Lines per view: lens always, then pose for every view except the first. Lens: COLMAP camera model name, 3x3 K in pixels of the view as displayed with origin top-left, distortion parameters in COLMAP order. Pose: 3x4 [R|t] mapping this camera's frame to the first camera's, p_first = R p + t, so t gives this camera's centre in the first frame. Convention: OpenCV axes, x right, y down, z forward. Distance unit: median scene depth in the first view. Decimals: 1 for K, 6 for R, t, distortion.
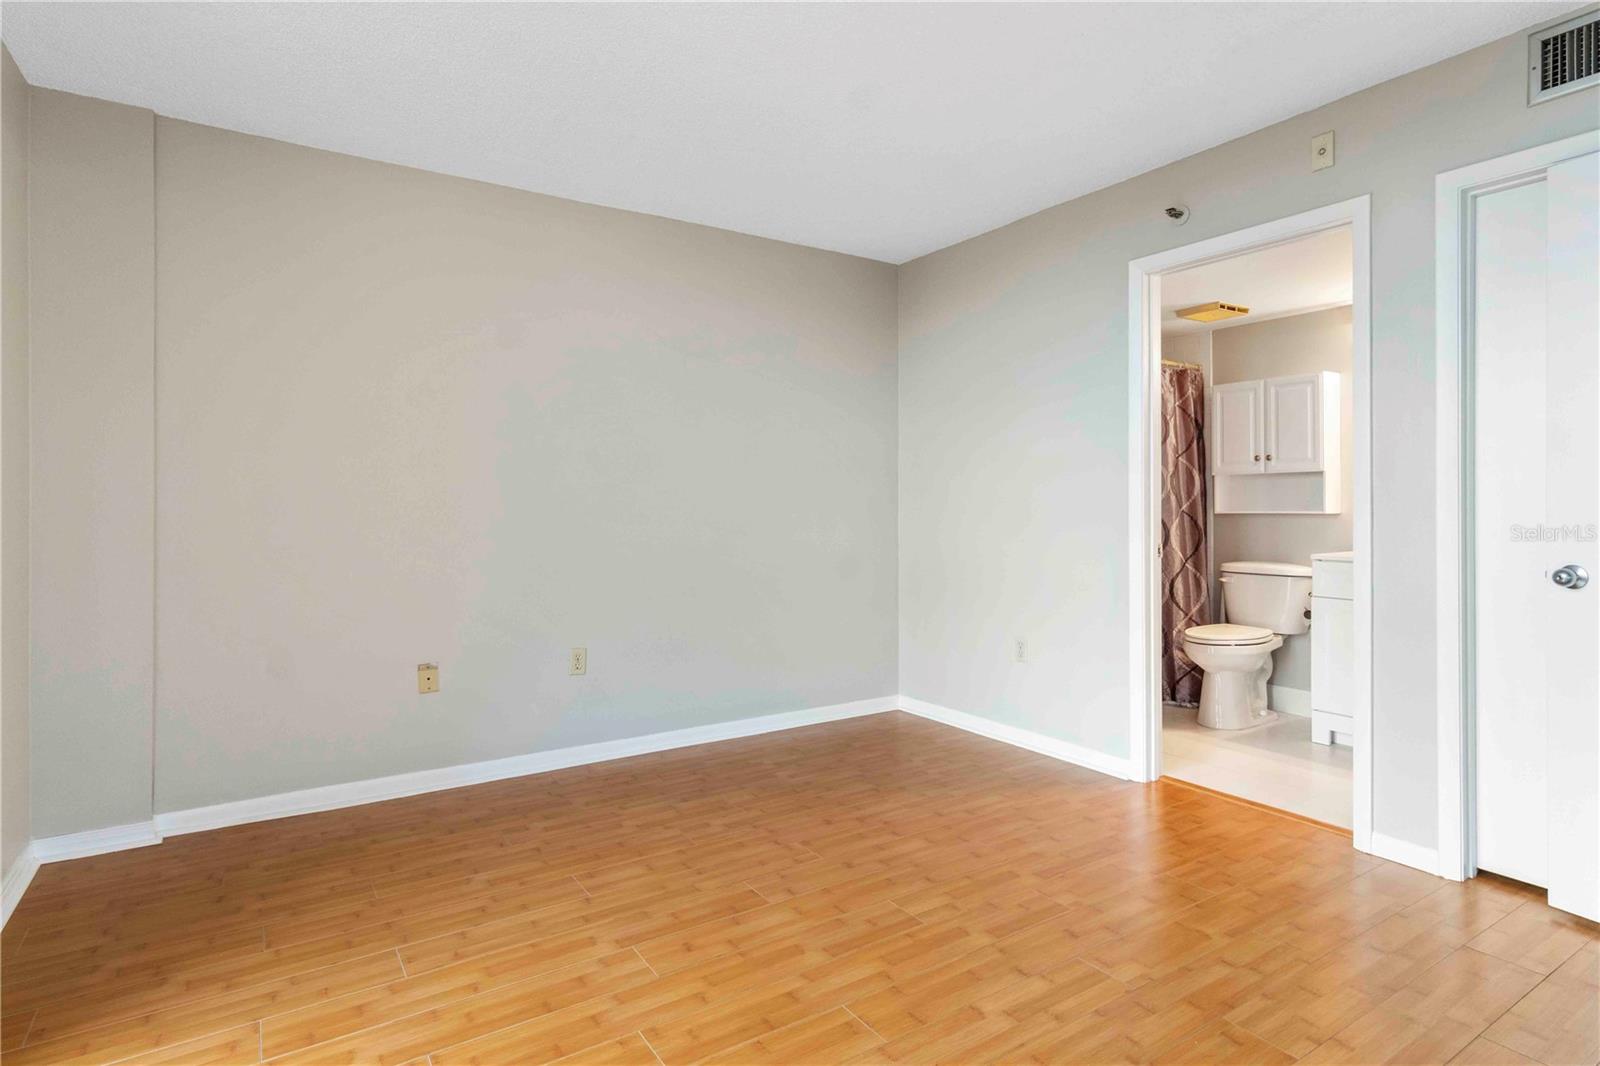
lens RADIAL K [[855.5, 0, 799.0], [0, 855.5, 499.5], [0, 0, 1]] dist [0.005017, 0.000598]
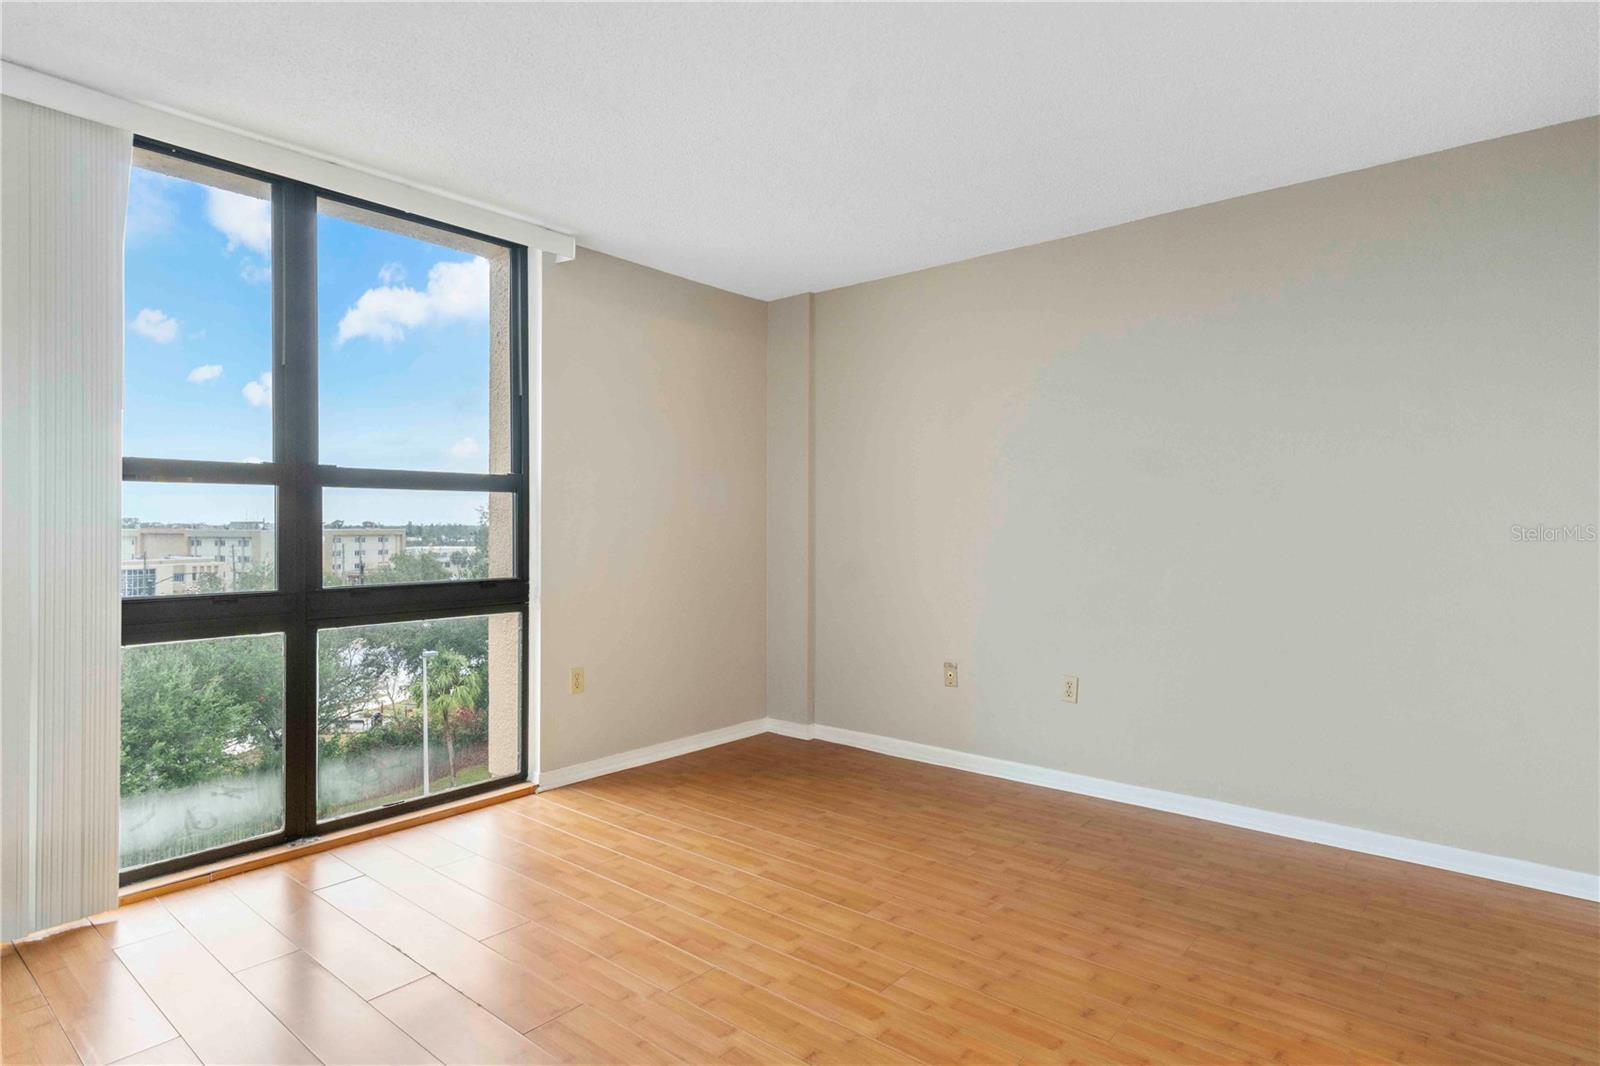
lens RADIAL K [[857.1, 0, 799.8], [0, 857.1, 524.1], [0, 0, 1]] dist [0.002068, 0.000513]
pose [[0.281013, -0.001274, -0.959703, 0.918424], [0.002932, 0.999996, -0.000470, -0.010933], [0.959700, -0.002681, 0.281015, 0.594702]]
